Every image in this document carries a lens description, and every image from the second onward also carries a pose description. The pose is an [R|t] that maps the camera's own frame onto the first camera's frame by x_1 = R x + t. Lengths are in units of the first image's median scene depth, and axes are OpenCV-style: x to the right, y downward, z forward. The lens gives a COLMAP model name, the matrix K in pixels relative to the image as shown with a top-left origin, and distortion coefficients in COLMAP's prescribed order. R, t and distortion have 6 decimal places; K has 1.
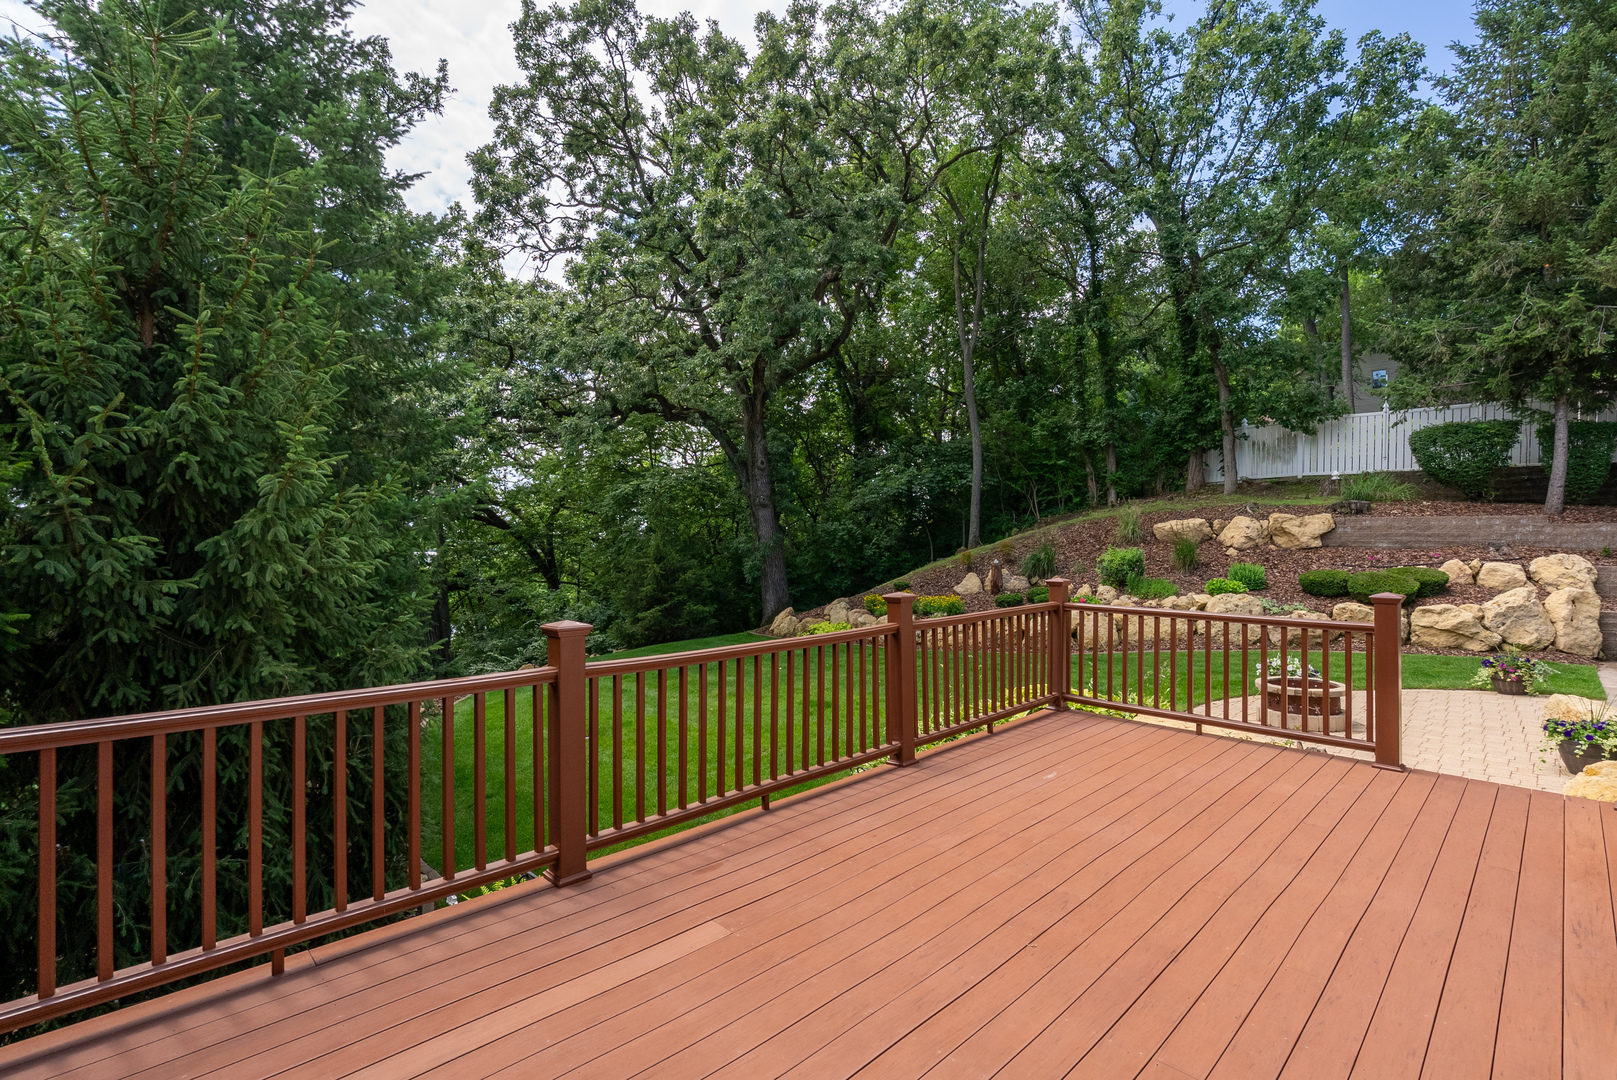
lens RADIAL K [[736.5, 0, 806.3], [0, 736.5, 542.0], [0, 0, 1]] dist [-0.001240, 0.000119]
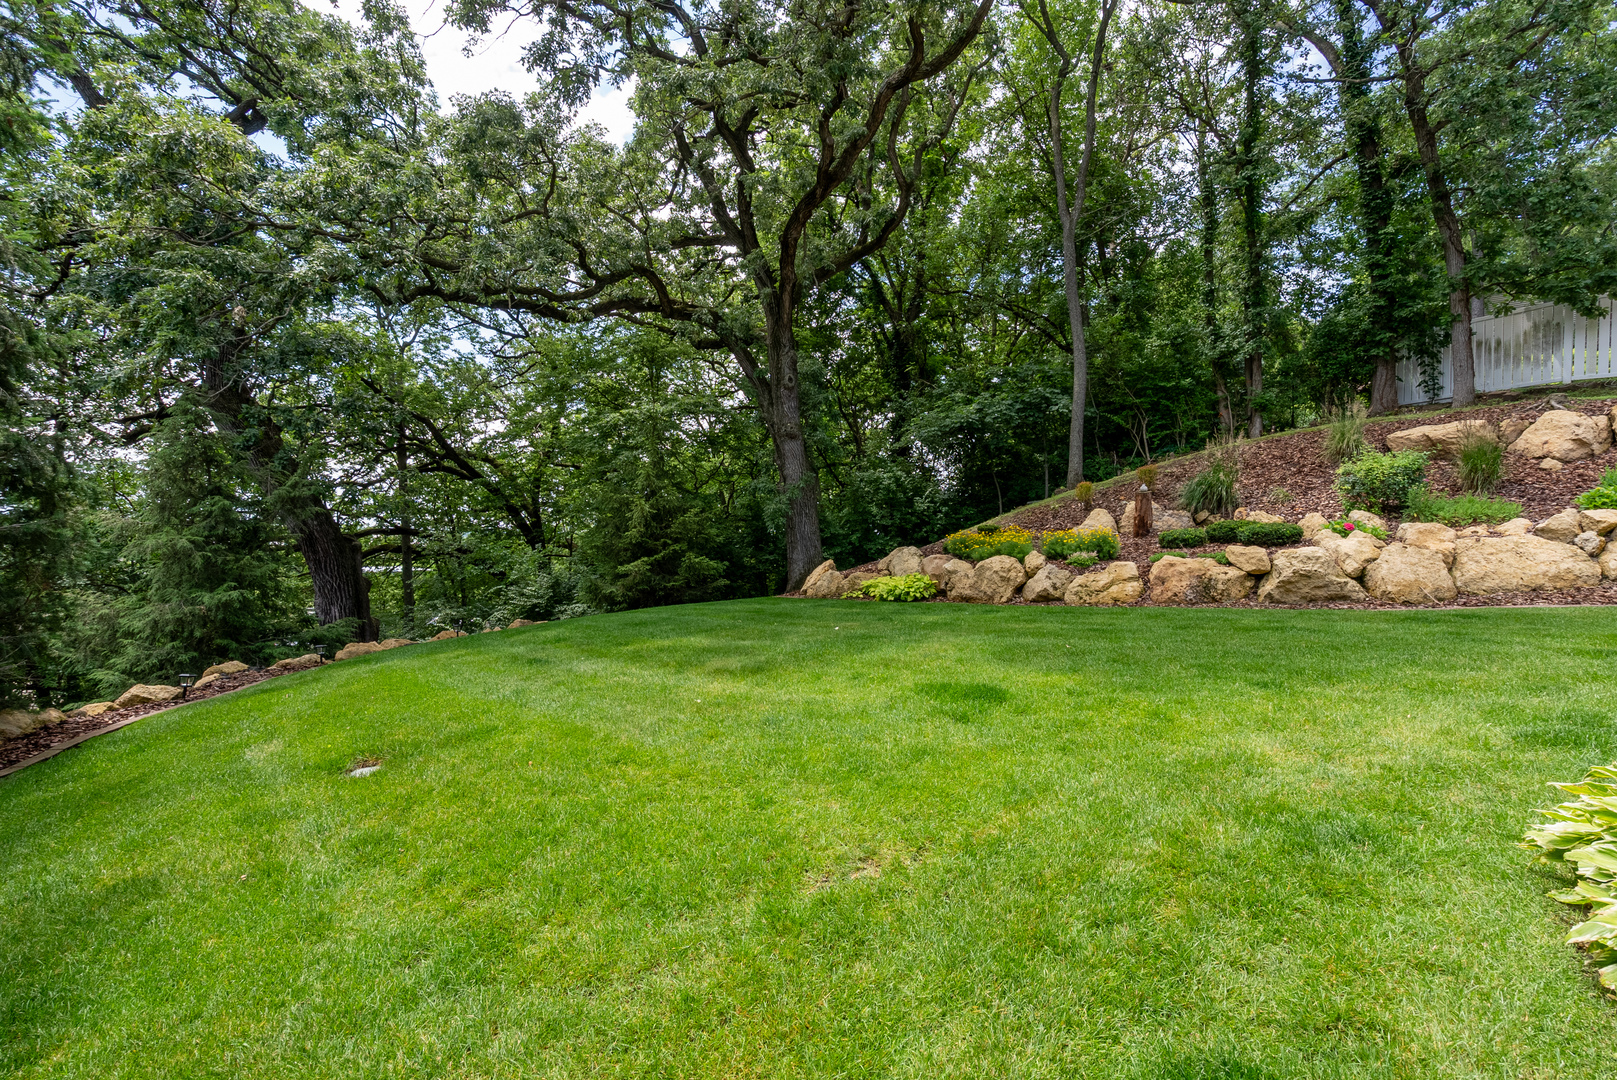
lens RADIAL K [[736.5, 0, 810.2], [0, 736.5, 537.2], [0, 0, 1]] dist [-0.001240, 0.000119]
pose [[0.999774, 0.013956, -0.016039, -0.027194], [-0.013885, 0.999893, 0.004495, 0.057708], [0.016100, -0.004271, 0.999861, 0.260637]]
